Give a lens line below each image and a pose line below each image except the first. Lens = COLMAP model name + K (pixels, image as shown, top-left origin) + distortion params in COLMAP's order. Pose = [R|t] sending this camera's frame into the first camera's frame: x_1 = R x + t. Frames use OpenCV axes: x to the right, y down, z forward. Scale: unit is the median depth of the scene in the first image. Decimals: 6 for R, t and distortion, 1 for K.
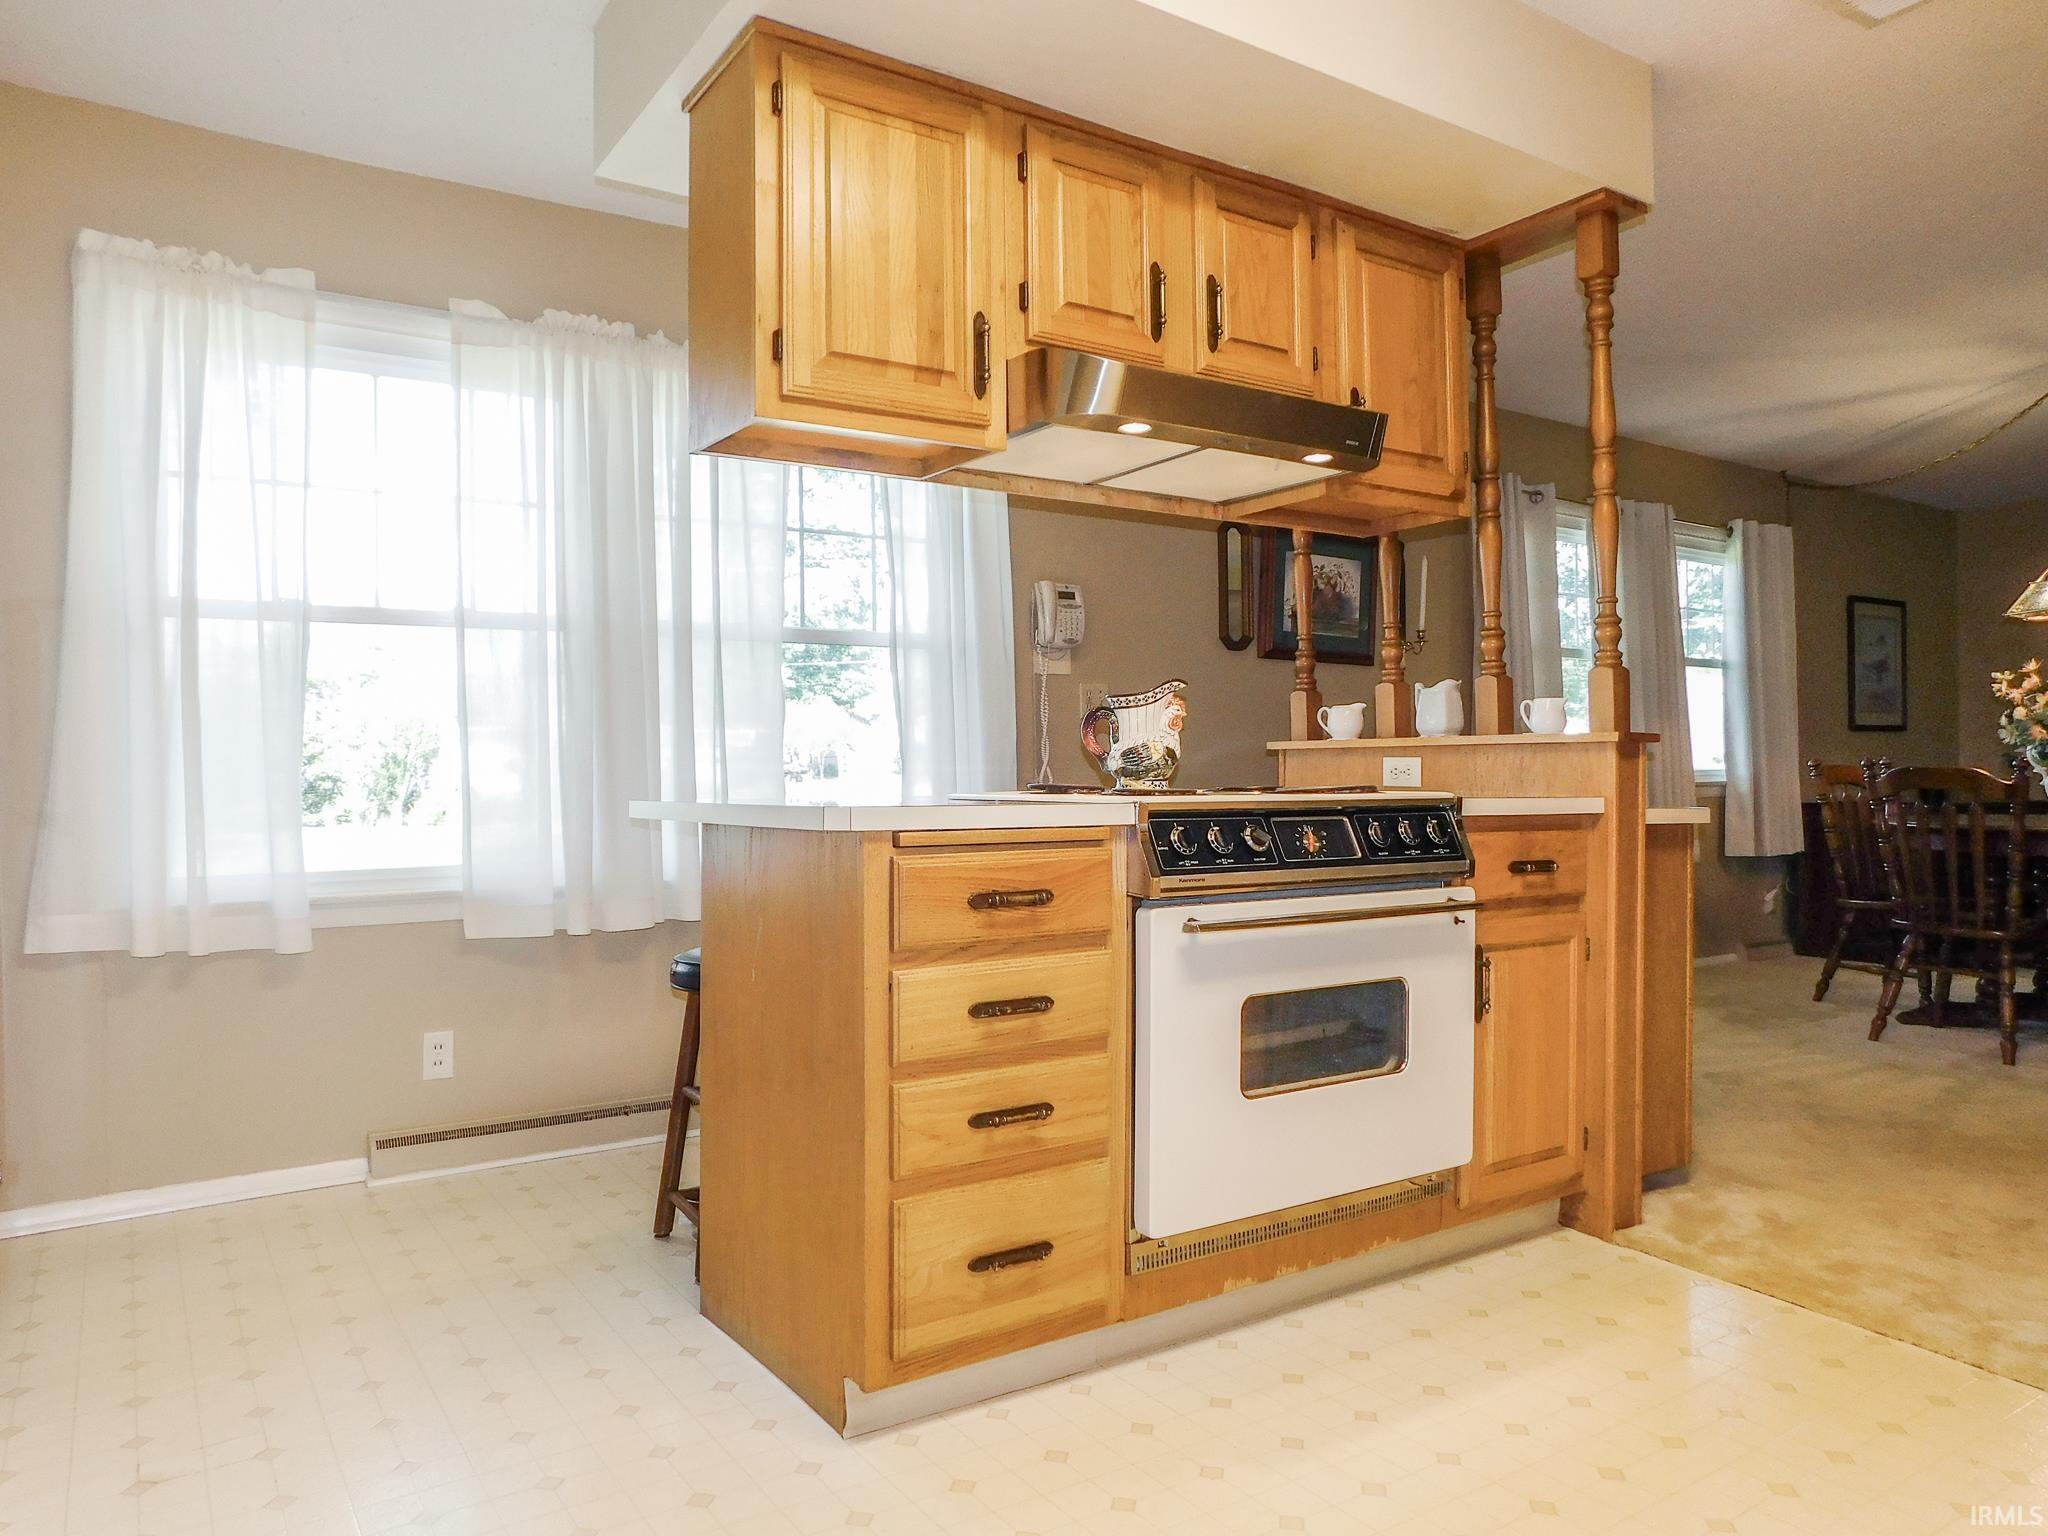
lens RADIAL K [[1386.0, 0, 989.6], [0, 1386.0, 784.5], [0, 0, 1]] dist [-0.060160, 0.059395]
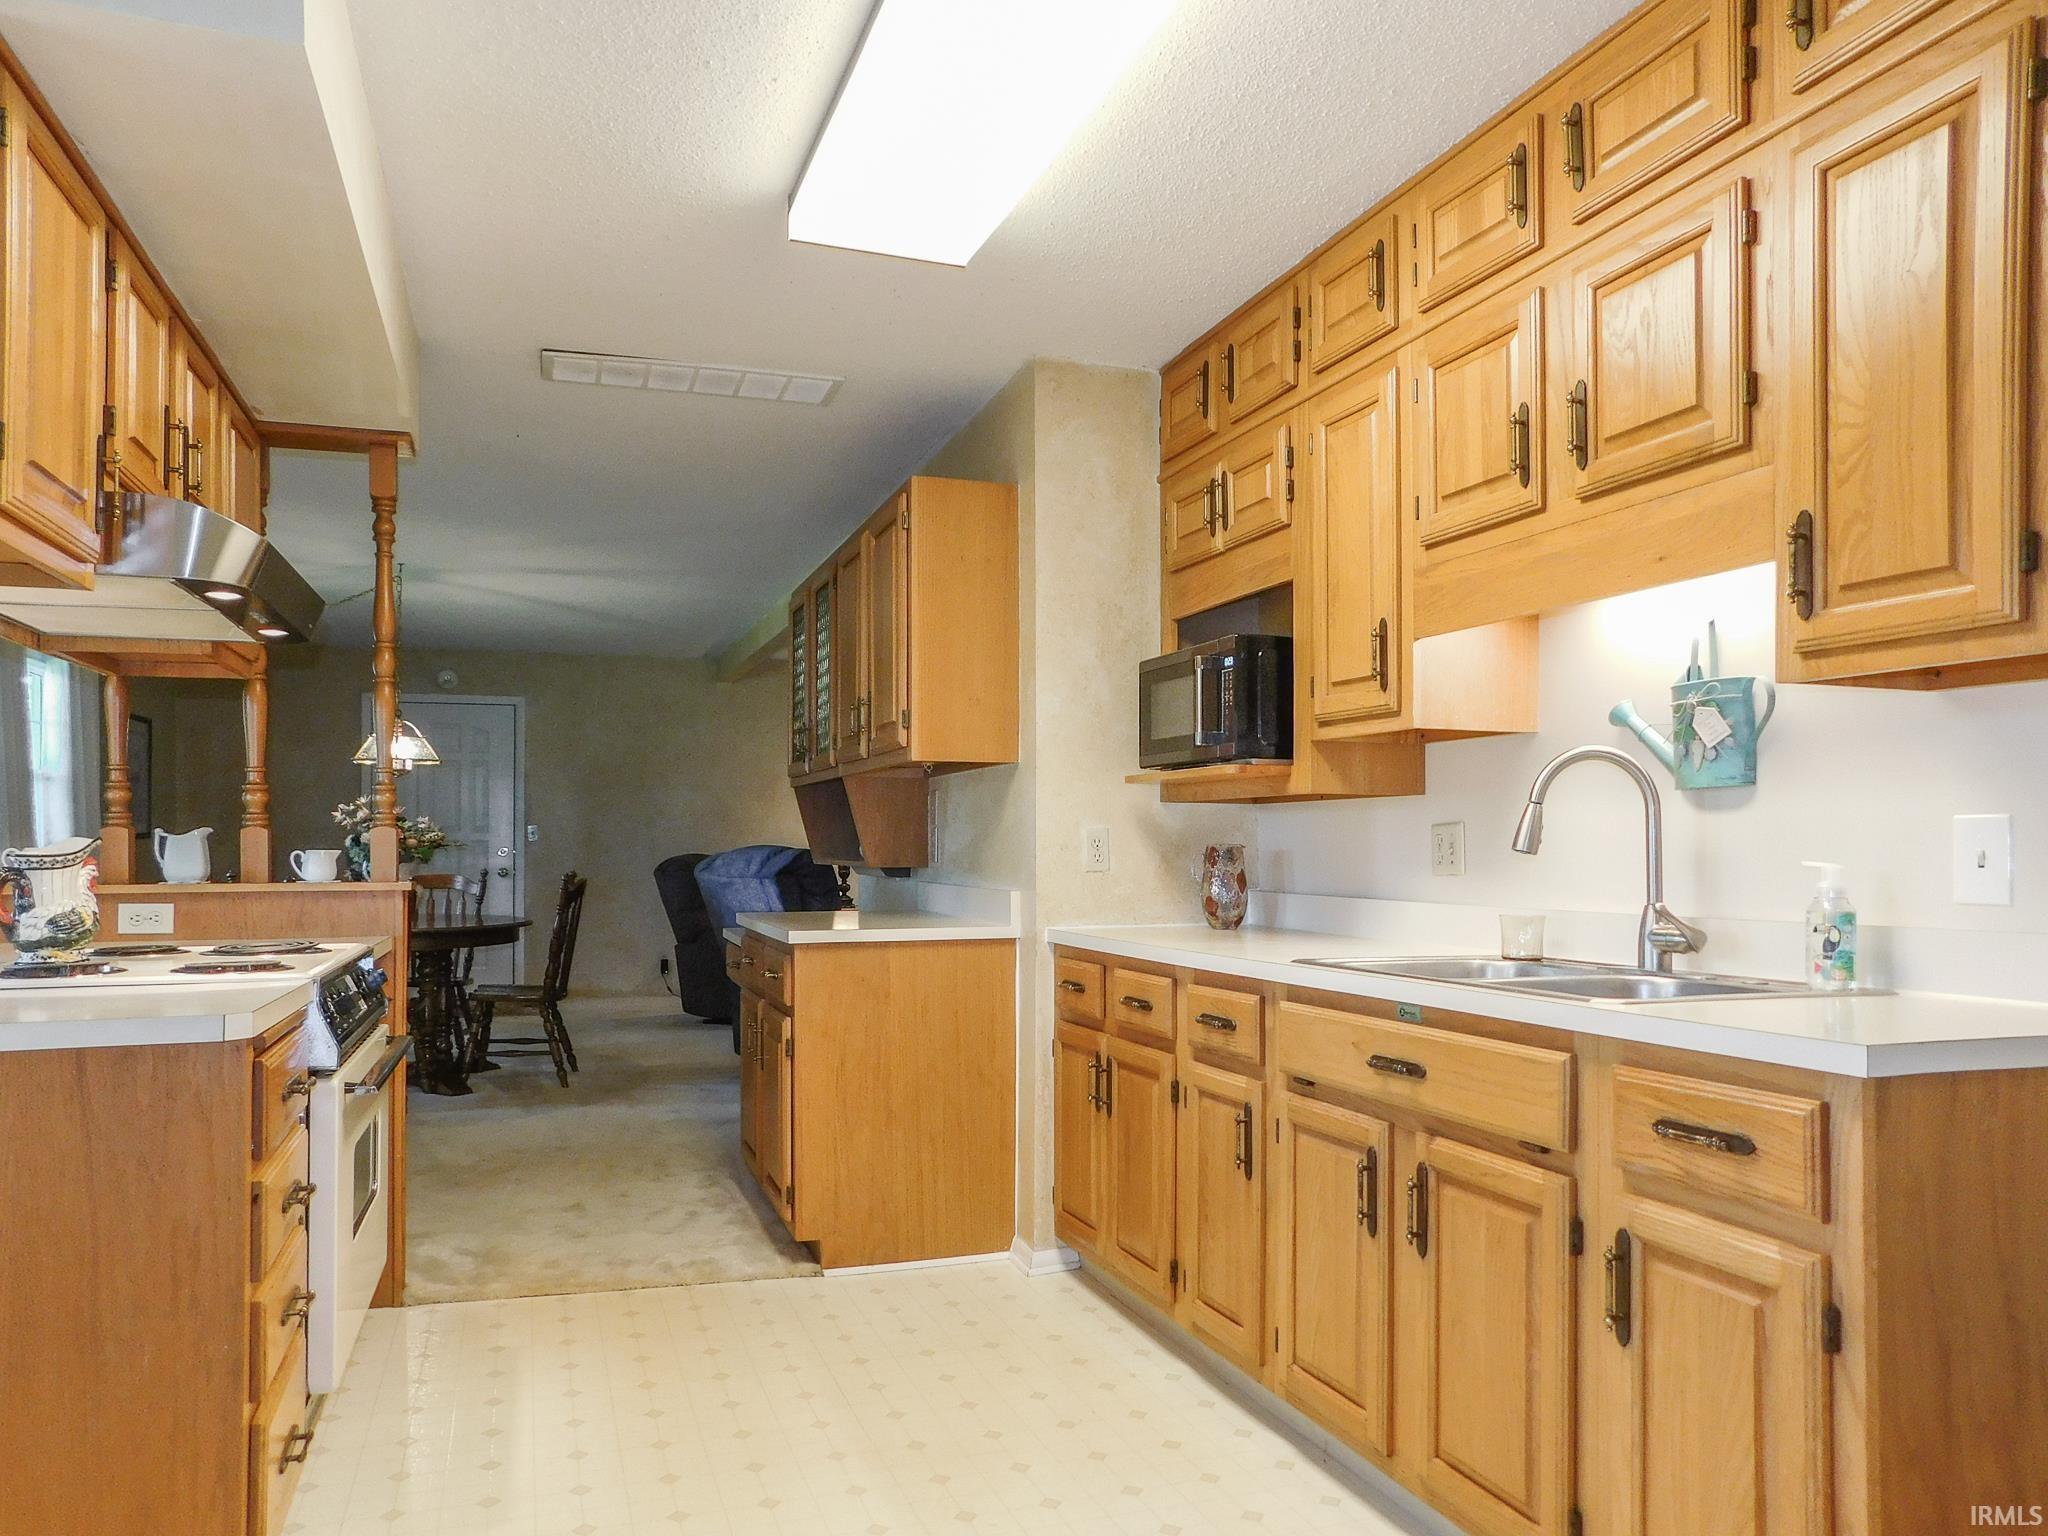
lens RADIAL K [[1382.0, 0, 1020.1], [0, 1382.0, 833.0], [0, 0, 1]] dist [-0.027283, 0.000673]
pose [[0.241654, 0.011347, 0.970296, -0.634213], [0.008453, 0.999869, -0.013798, -0.065050], [-0.970326, 0.011537, 0.241527, 0.189668]]
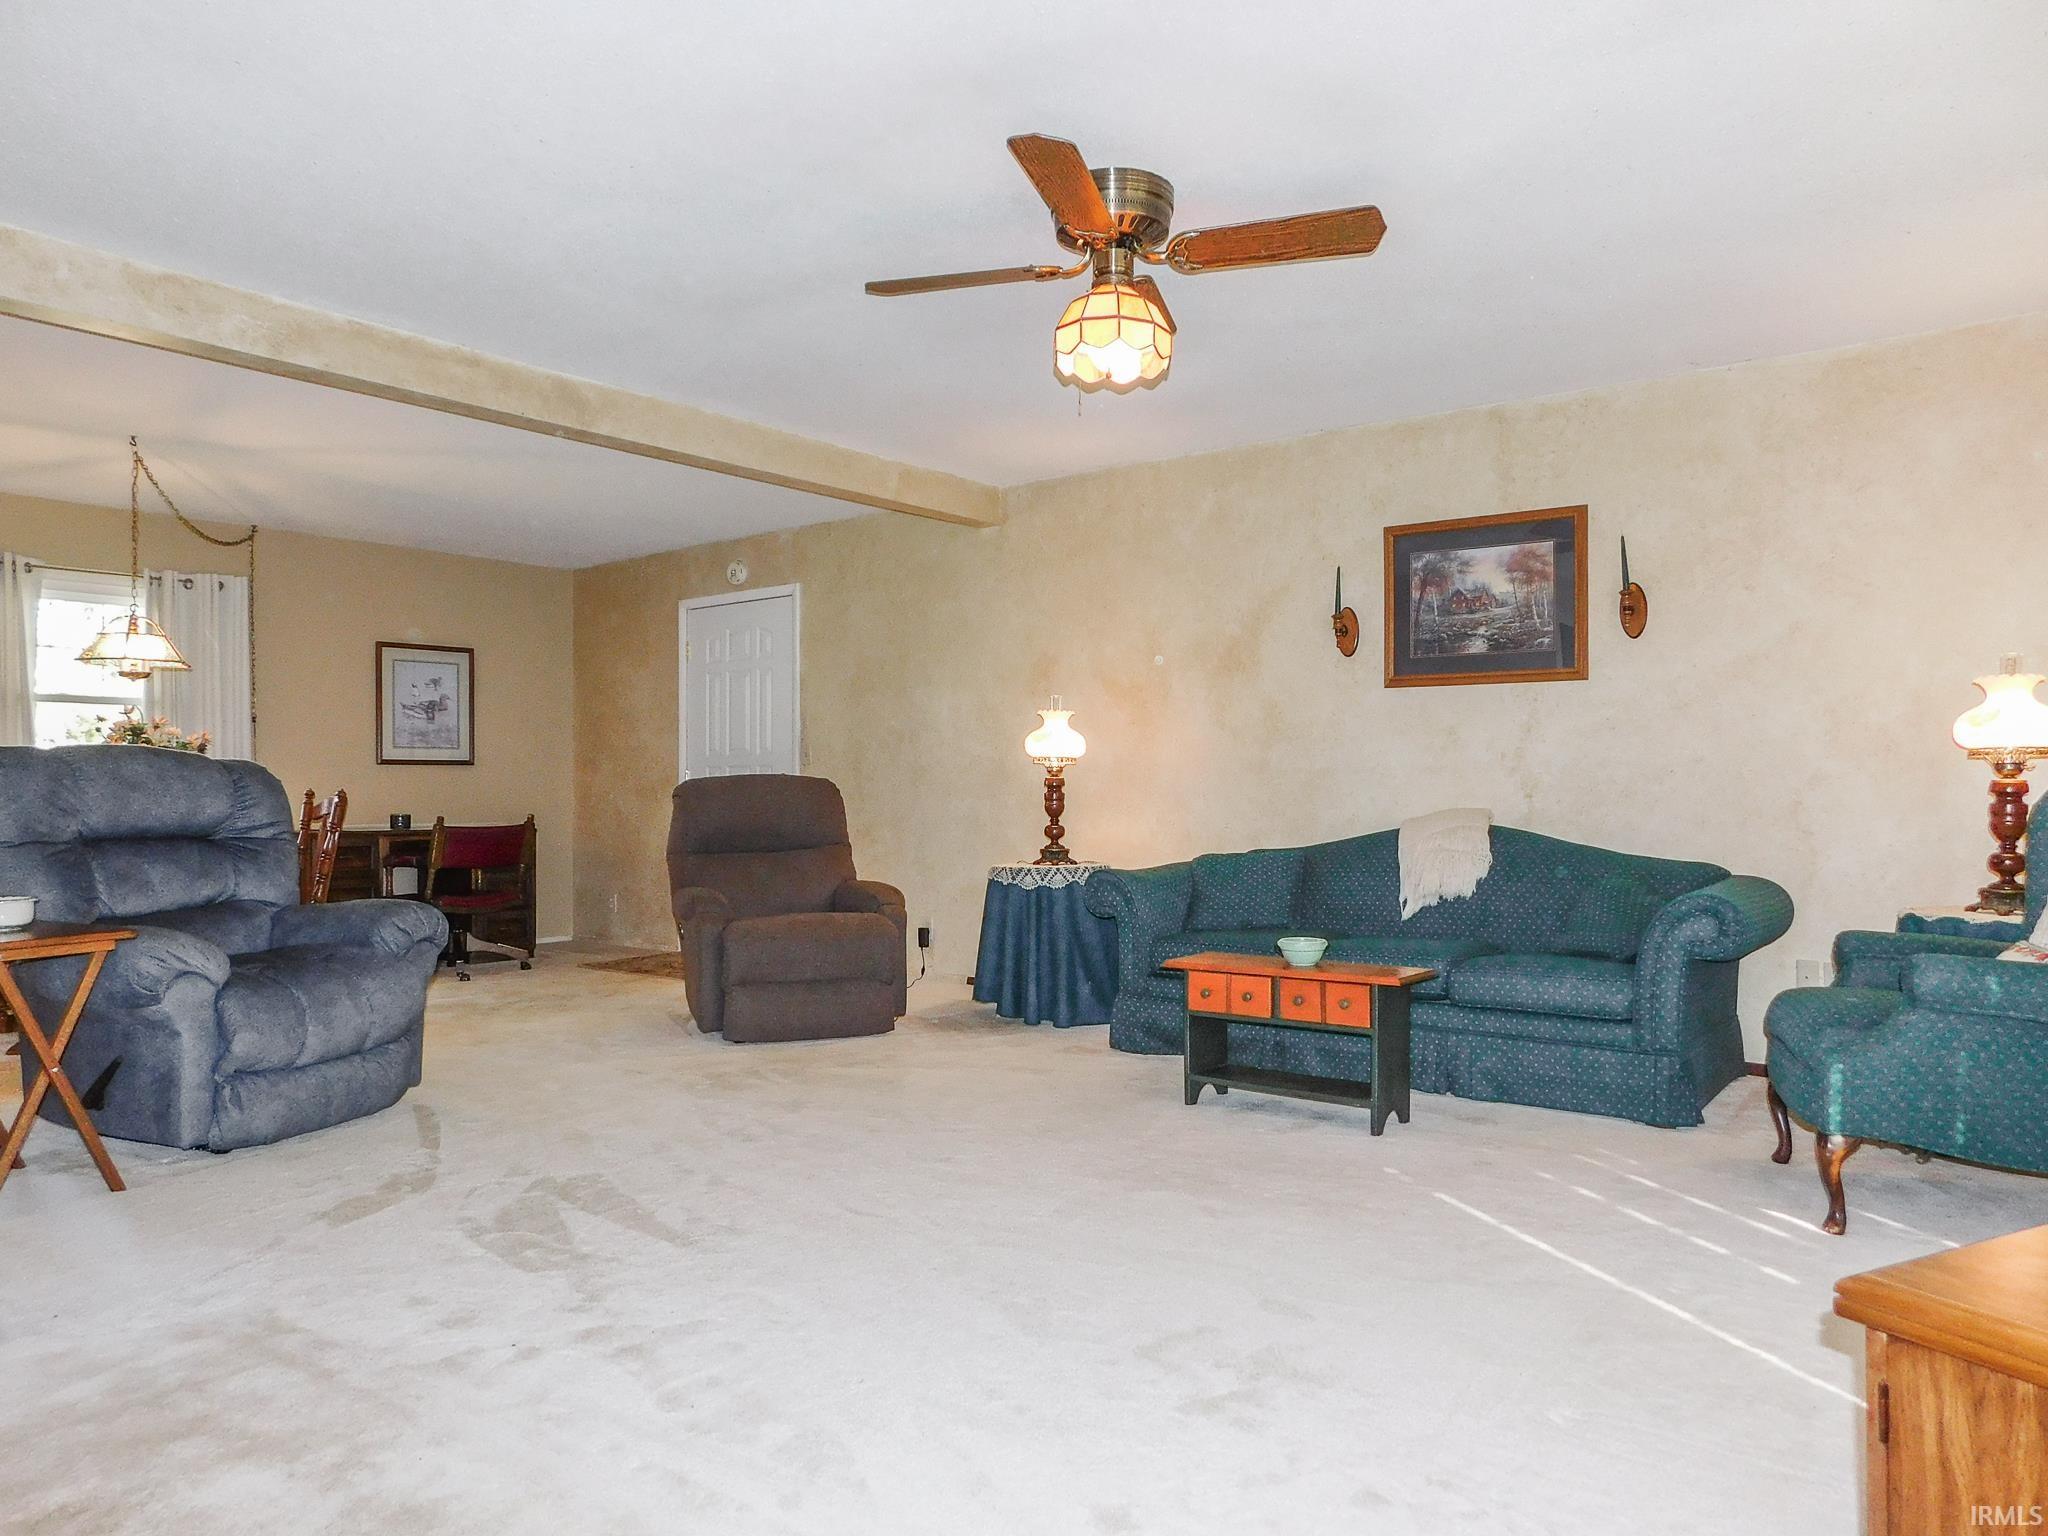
lens RADIAL K [[1386.0, 0, 989.6], [0, 1386.0, 784.5], [0, 0, 1]] dist [-0.060160, 0.059395]
pose [[0.960876, 0.011409, 0.276745, 2.156379], [-0.007330, 0.999849, -0.015771, -0.026852], [-0.276883, 0.013125, 0.960814, -0.456406]]
